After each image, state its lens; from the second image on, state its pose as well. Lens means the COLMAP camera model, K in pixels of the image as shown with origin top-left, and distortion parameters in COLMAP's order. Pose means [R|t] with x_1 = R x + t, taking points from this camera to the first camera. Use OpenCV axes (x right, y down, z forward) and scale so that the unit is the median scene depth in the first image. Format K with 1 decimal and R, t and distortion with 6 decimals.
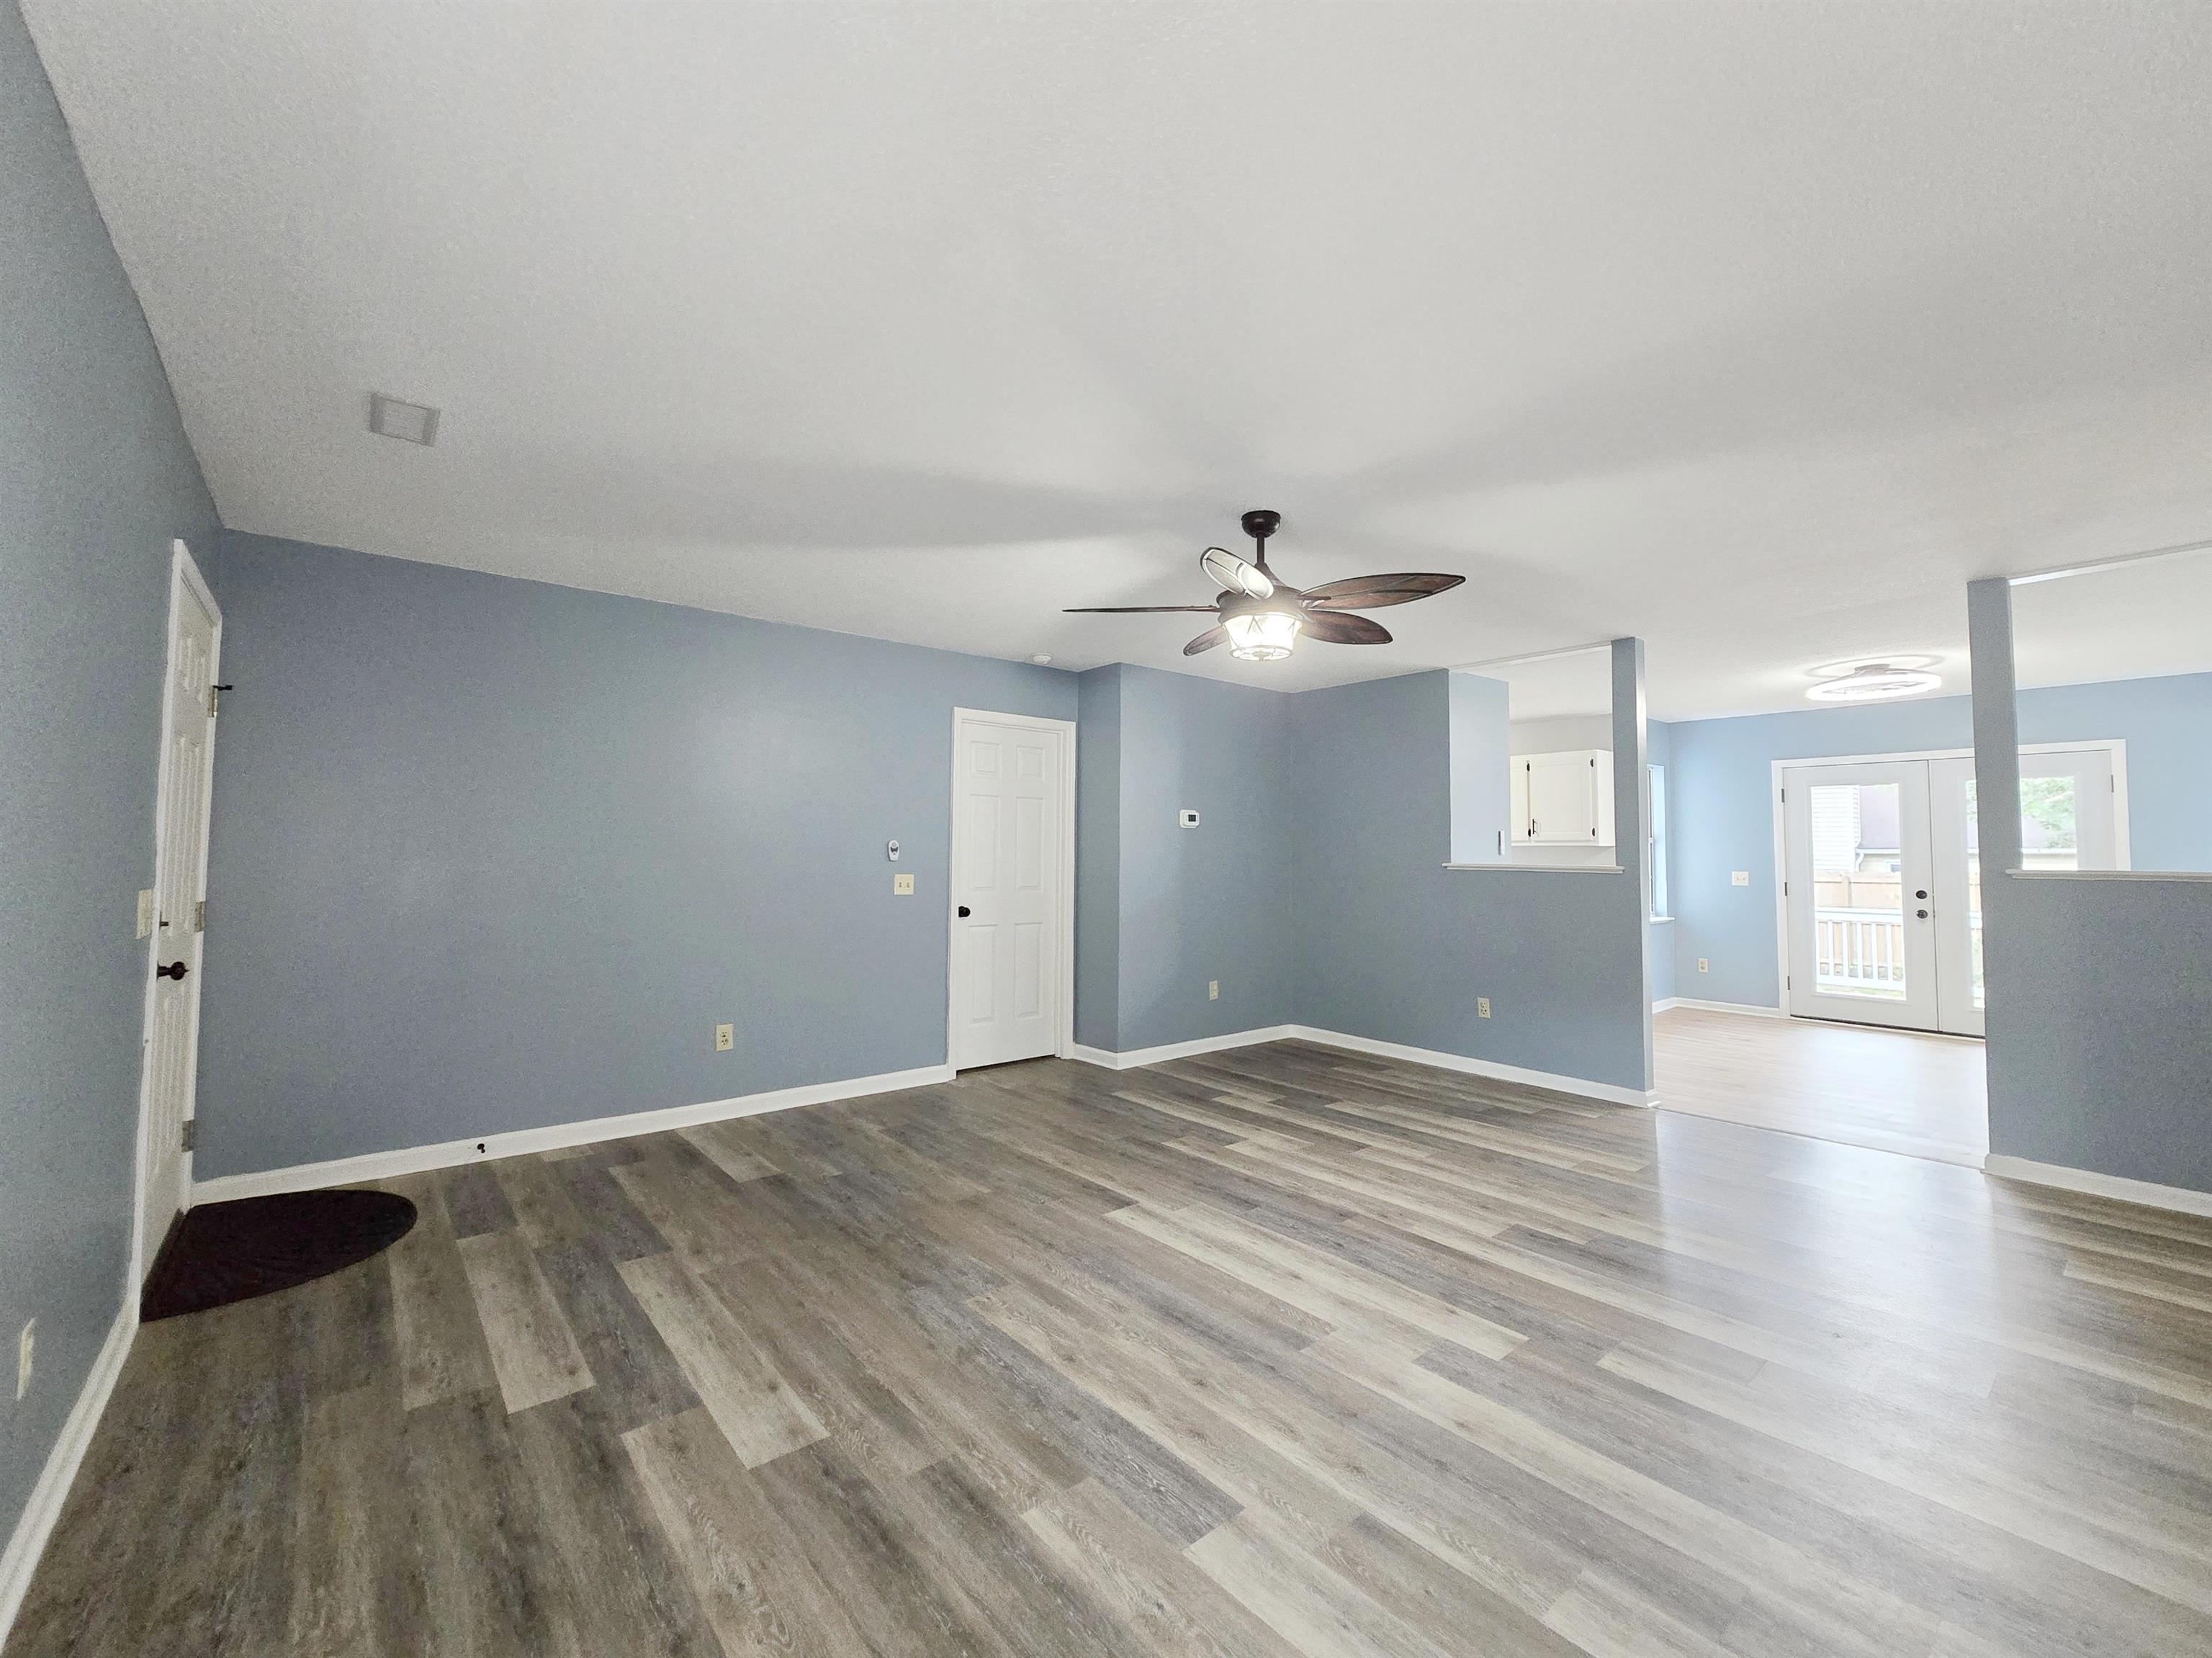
lens RADIAL K [[922.9, 0, 1111.0], [0, 922.9, 822.3], [0, 0, 1]] dist [-0.003436, -0.000257]
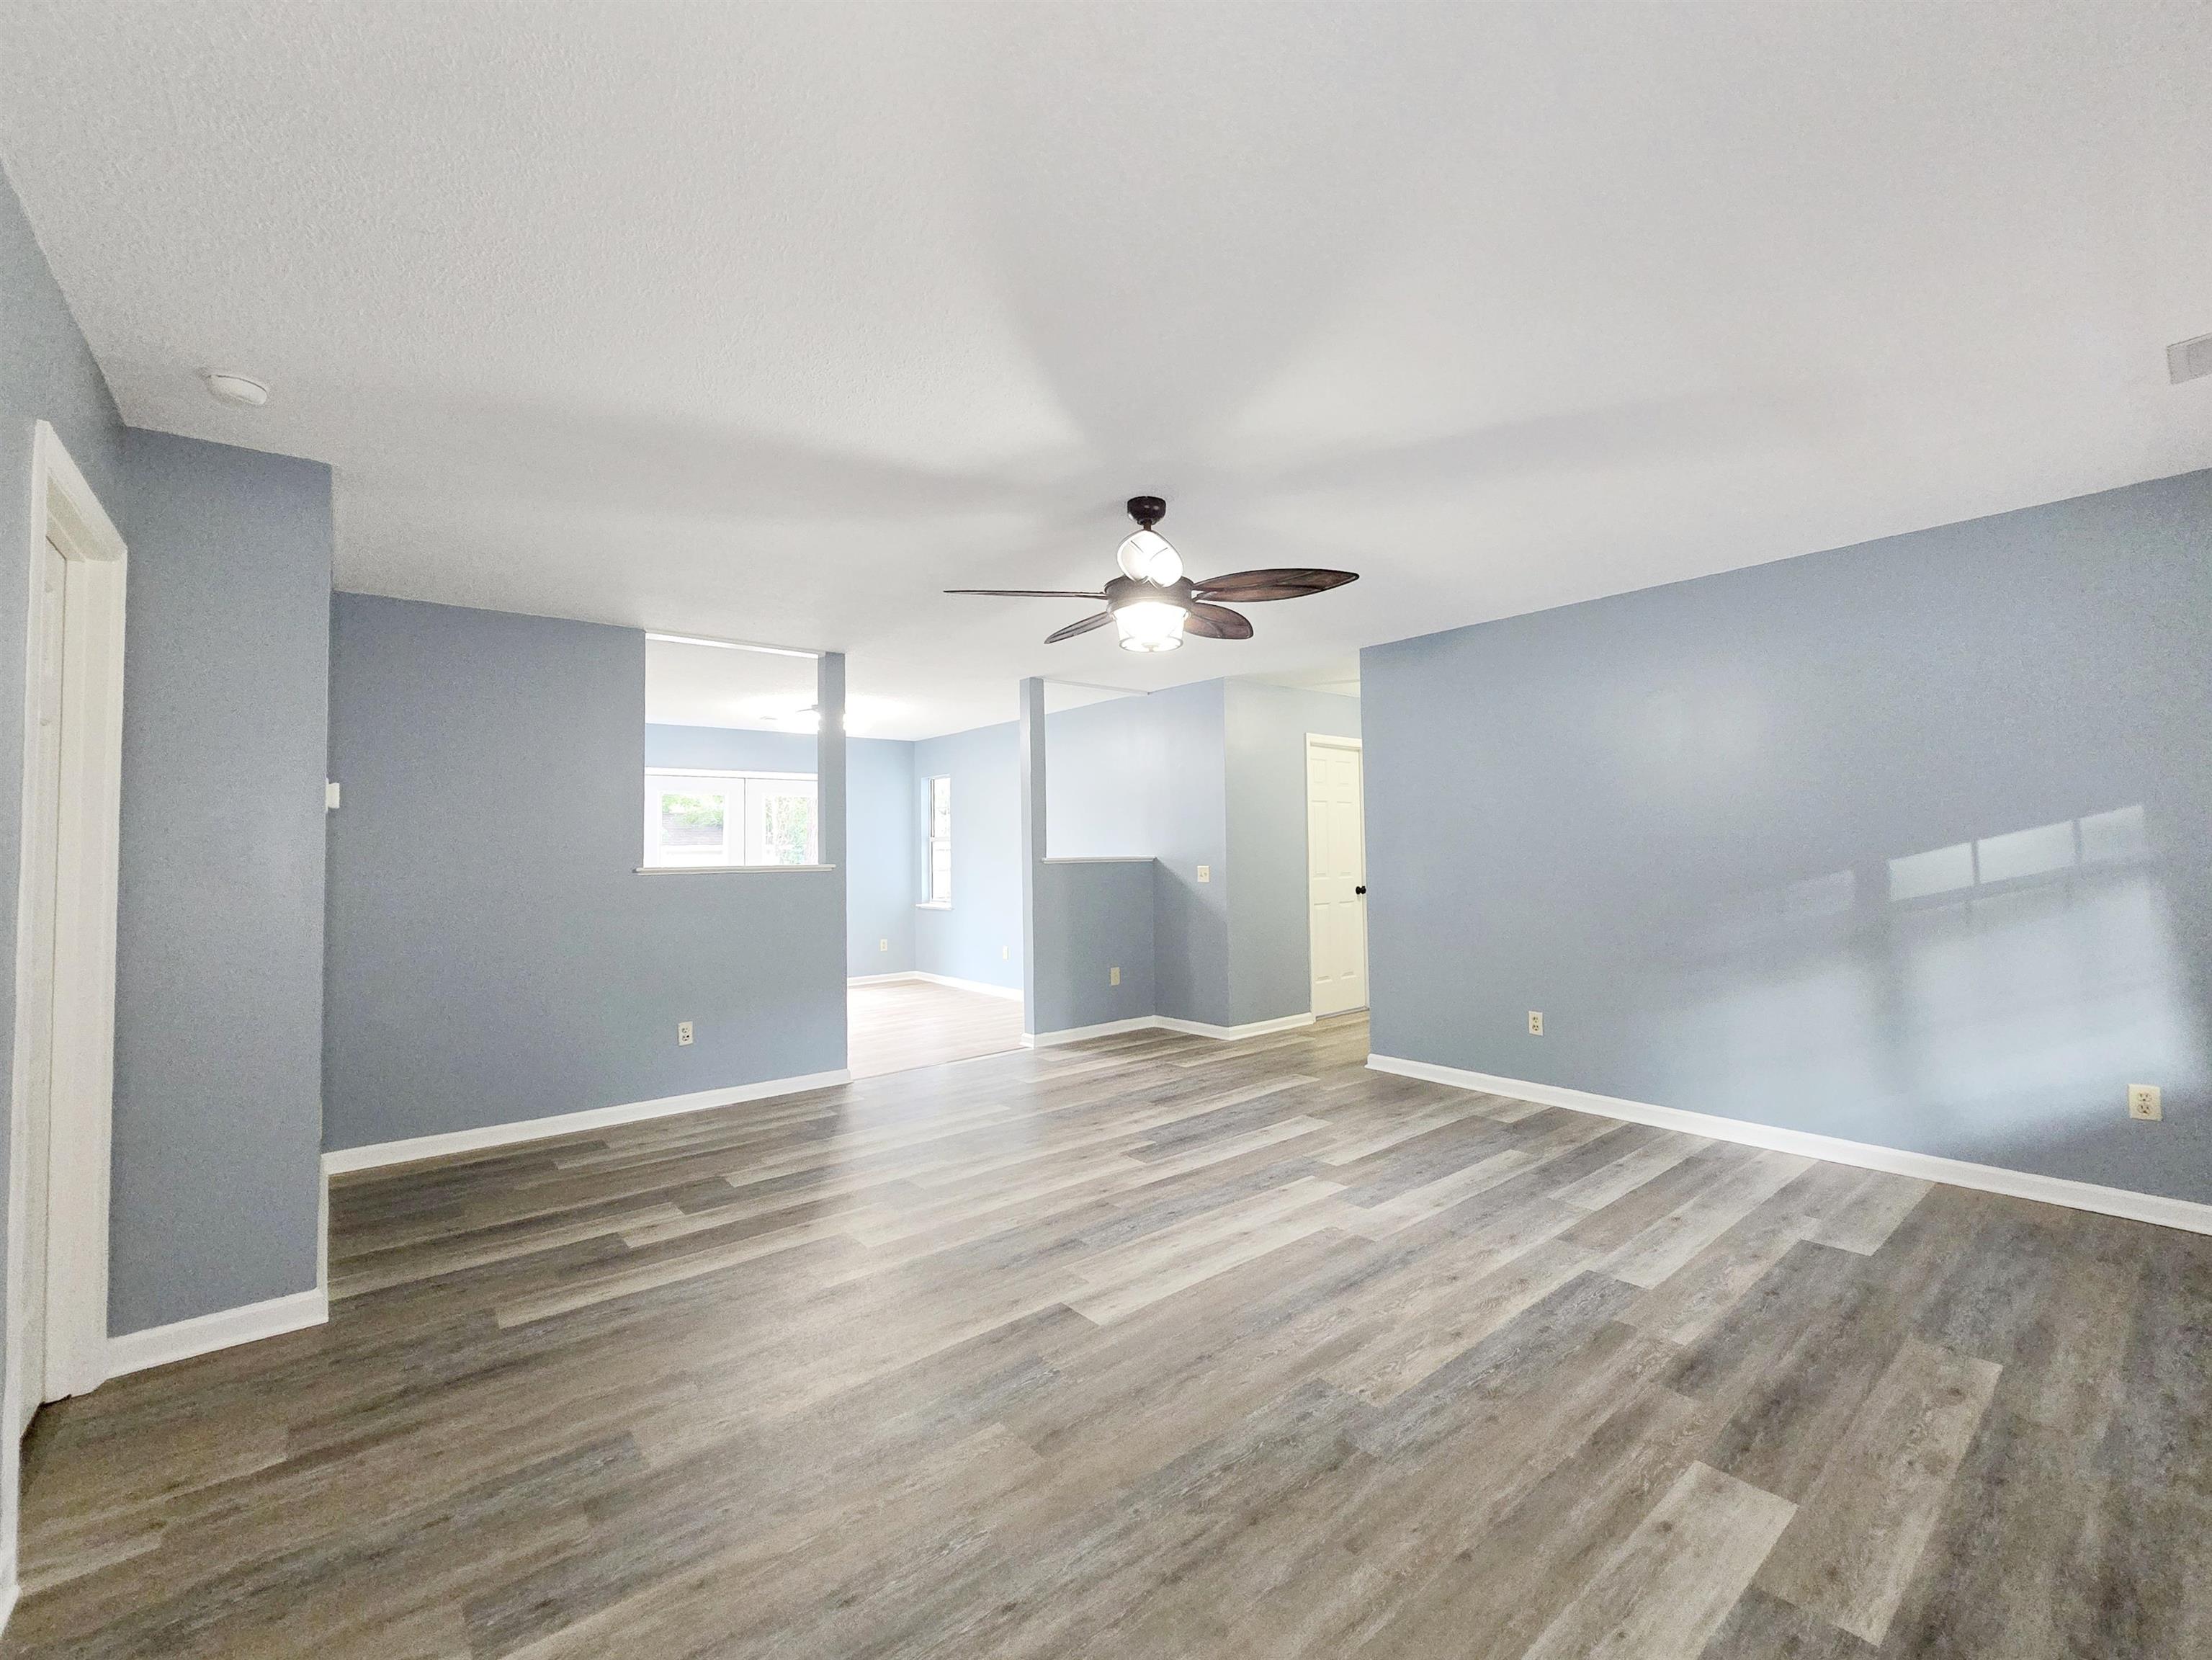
lens RADIAL K [[923.1, 0, 1123.2], [0, 923.1, 767.4], [0, 0, 1]] dist [-0.003436, -0.000257]
pose [[0.006031, 0.082071, 0.996608, -0.937314], [-0.016838, 0.996493, -0.081959, 0.032027], [-0.999840, -0.016287, 0.007392, 1.142267]]
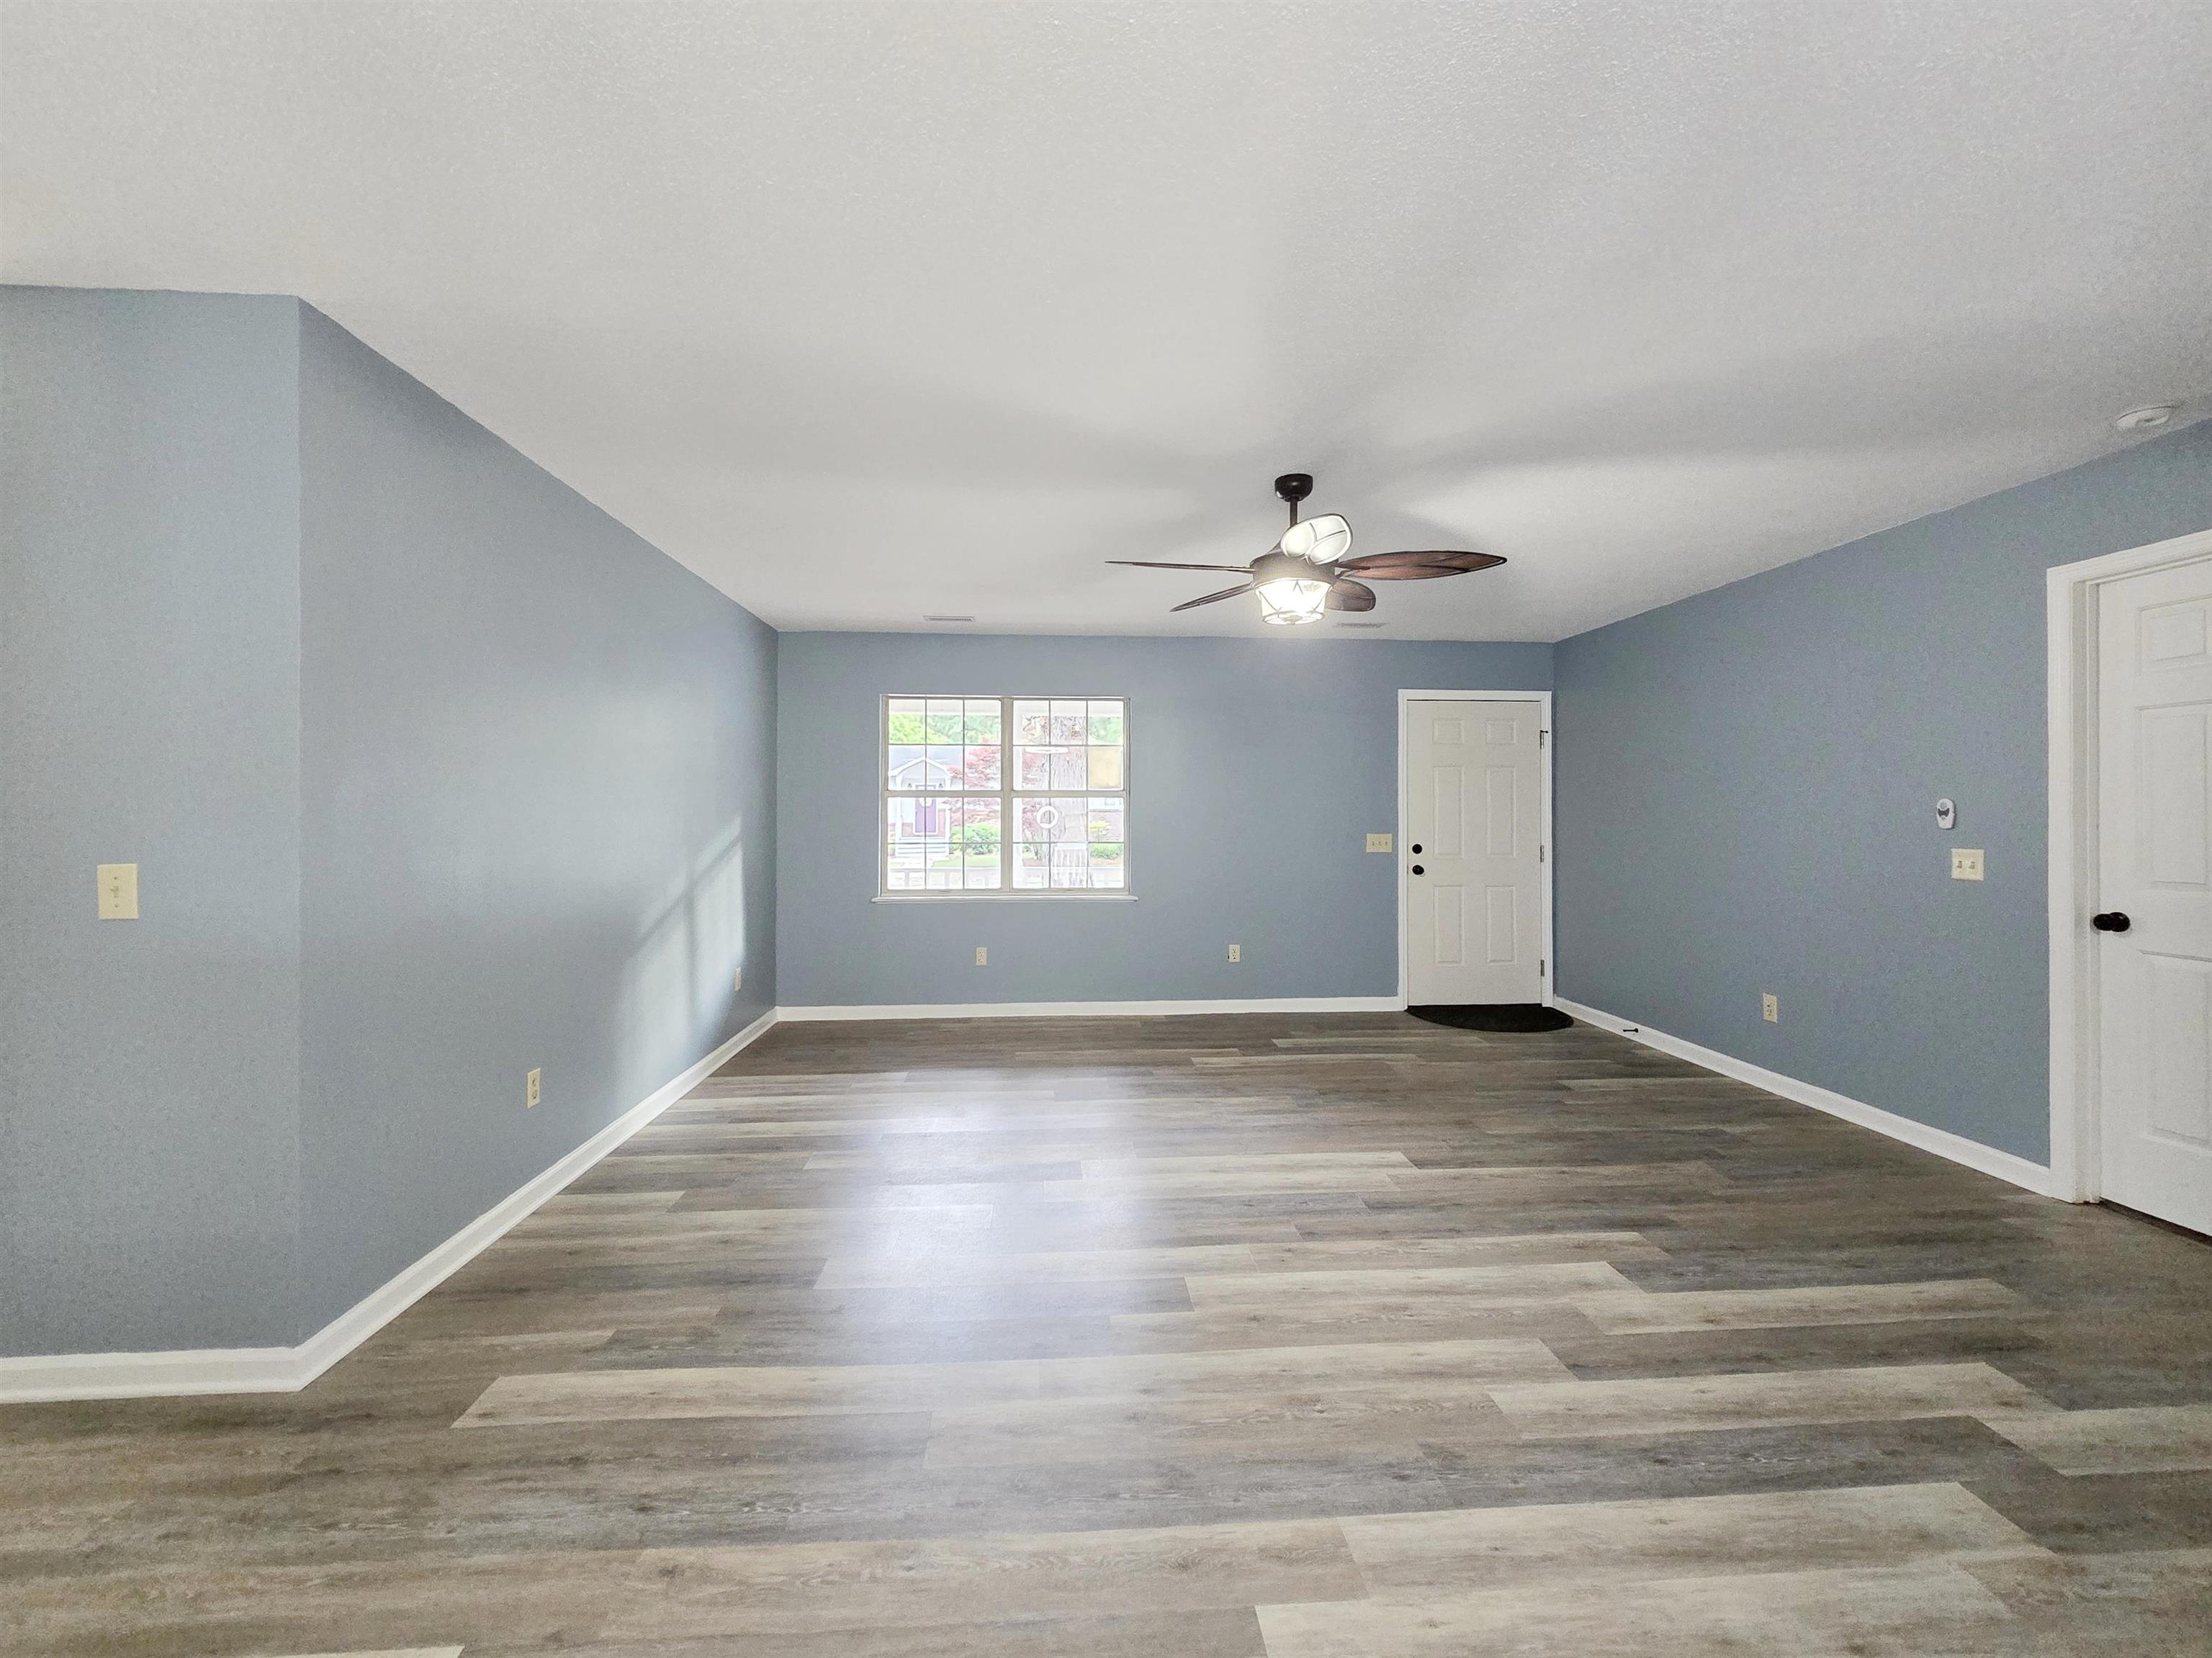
lens RADIAL K [[922.9, 0, 1097.0], [0, 922.9, 764.4], [0, 0, 1]] dist [-0.003436, -0.000257]
pose [[-0.605866, -0.055295, -0.793643, 1.264393], [0.022897, 0.995957, -0.086870, 0.069394], [0.795237, -0.070803, -0.602150, 1.627466]]
